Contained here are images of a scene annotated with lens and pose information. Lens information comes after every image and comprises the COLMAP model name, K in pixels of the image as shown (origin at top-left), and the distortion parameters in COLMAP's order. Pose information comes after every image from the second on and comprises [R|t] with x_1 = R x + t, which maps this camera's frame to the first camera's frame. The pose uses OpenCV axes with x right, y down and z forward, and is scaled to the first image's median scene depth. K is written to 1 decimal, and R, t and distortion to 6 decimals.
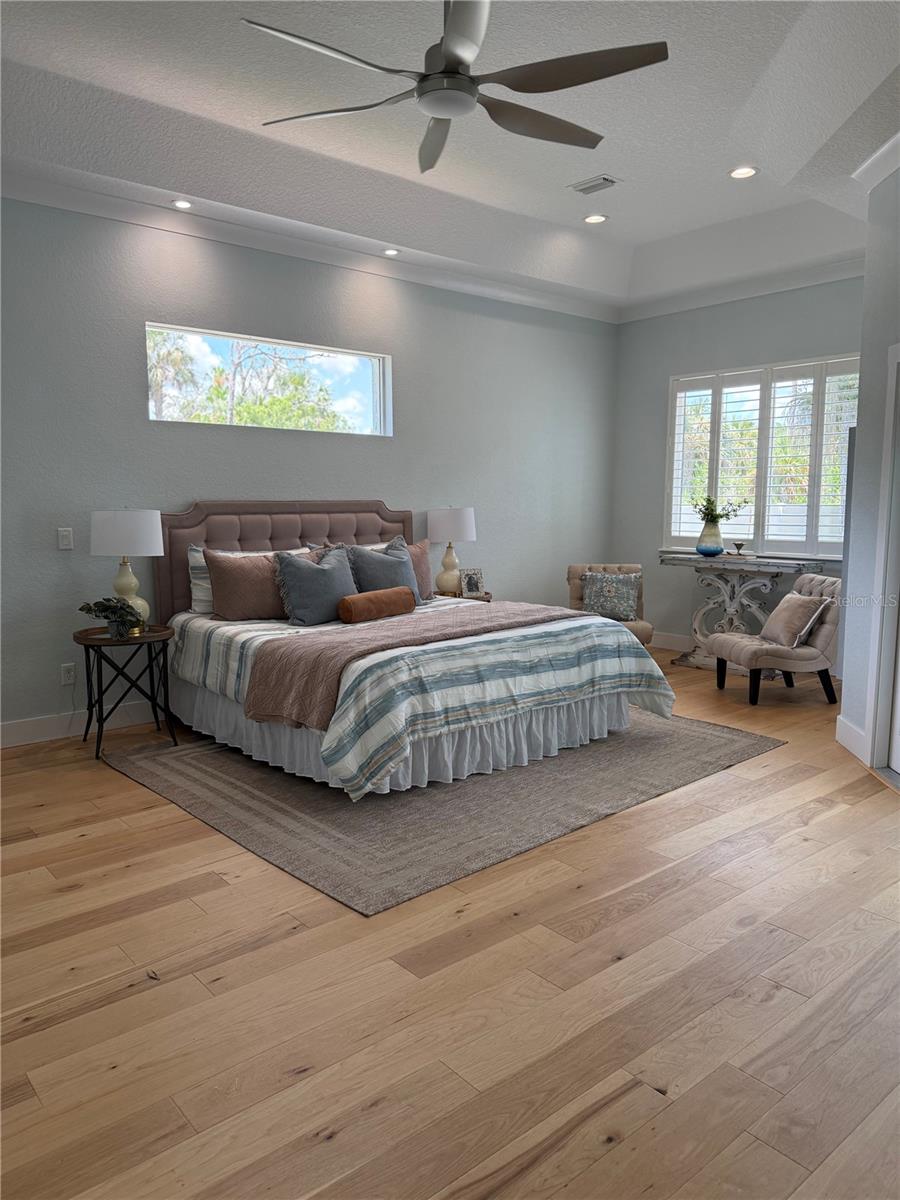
lens RADIAL K [[870.4, 0, 450.0], [0, 870.4, 600.0], [0, 0, 1]] dist [0.129827, -0.115886]
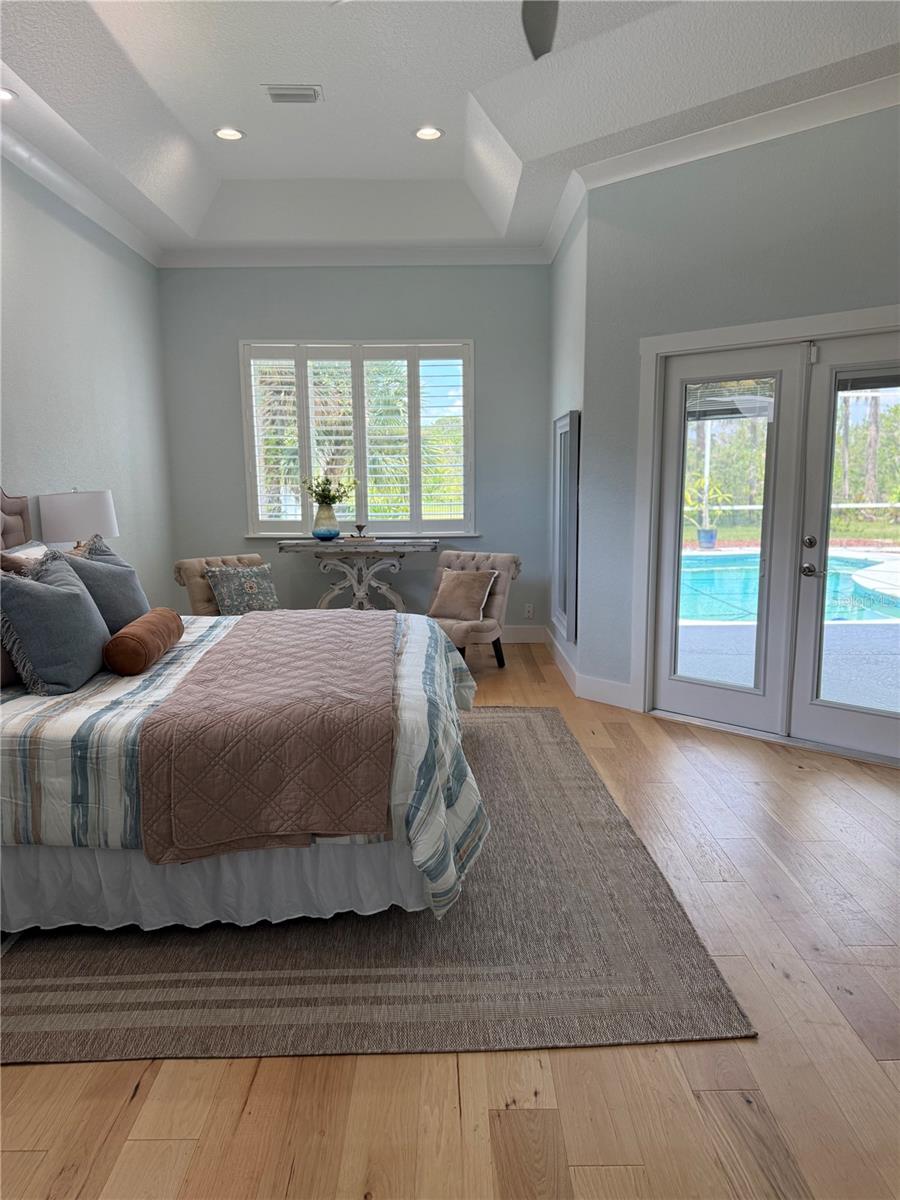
lens RADIAL K [[842.1, 0, 446.6], [0, 842.1, 623.0], [0, 0, 1]] dist [0.115472, -0.228635]
pose [[0.633611, -0.135259, 0.761736, -0.401247], [0.098322, 0.990693, 0.094130, -0.042126], [-0.767378, 0.015254, 0.641013, 0.390535]]
